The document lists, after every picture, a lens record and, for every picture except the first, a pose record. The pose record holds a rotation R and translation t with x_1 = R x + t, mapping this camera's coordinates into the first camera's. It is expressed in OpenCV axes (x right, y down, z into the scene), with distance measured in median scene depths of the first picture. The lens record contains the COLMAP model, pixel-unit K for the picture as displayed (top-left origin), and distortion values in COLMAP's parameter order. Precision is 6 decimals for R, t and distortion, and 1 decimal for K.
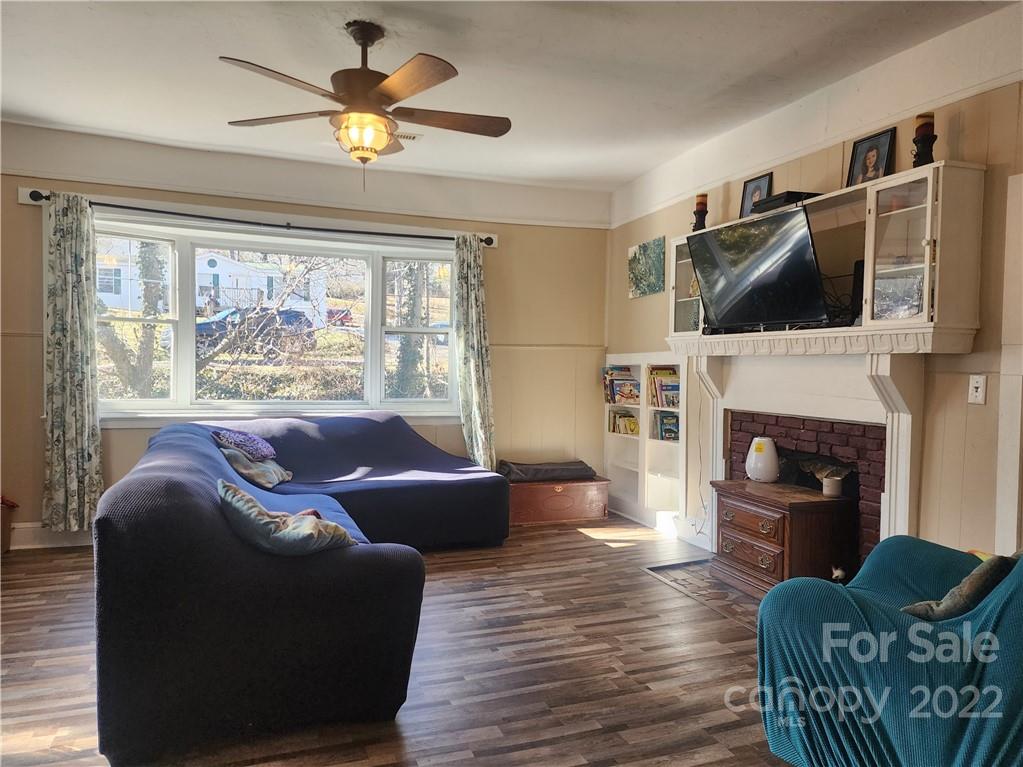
lens RADIAL K [[691.9, 0, 511.5], [0, 691.9, 383.5], [0, 0, 1]] dist [0.023254, 0.000212]
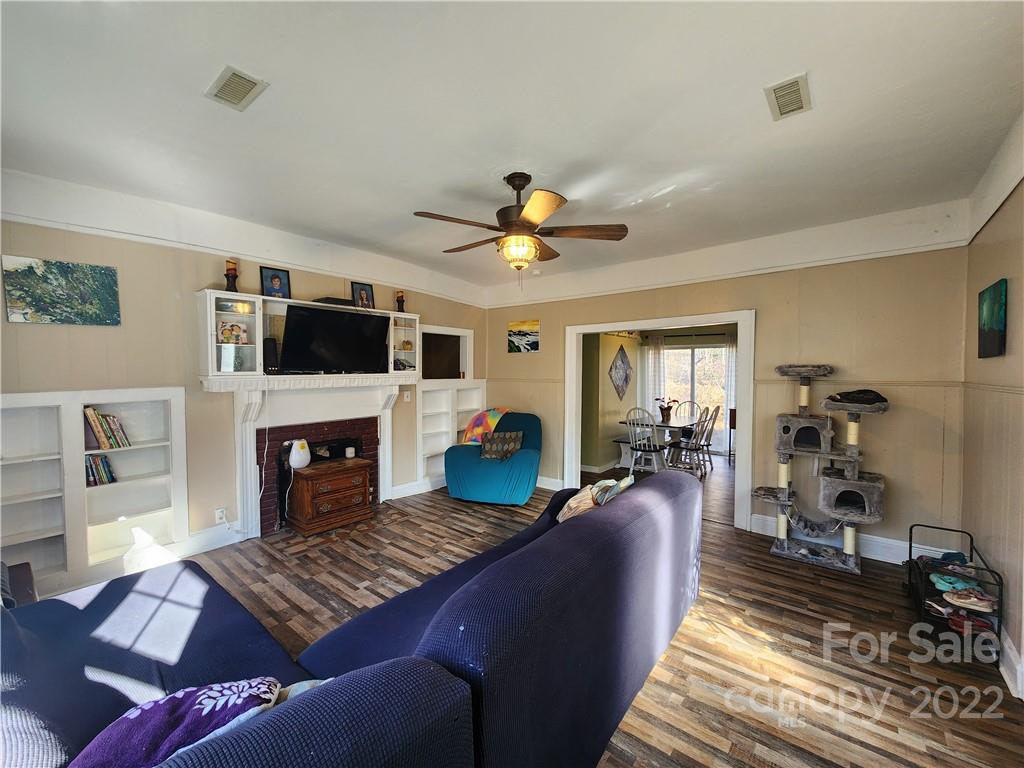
lens RADIAL K [[417.2, 0, 512.0], [0, 417.2, 384.0], [0, 0, 1]] dist [-0.000837, -0.000051]
pose [[-0.491076, -0.049889, 0.869687, -0.718186], [0.018547, 0.997534, 0.067695, -0.108363], [-0.870919, 0.049374, -0.488940, 1.071543]]
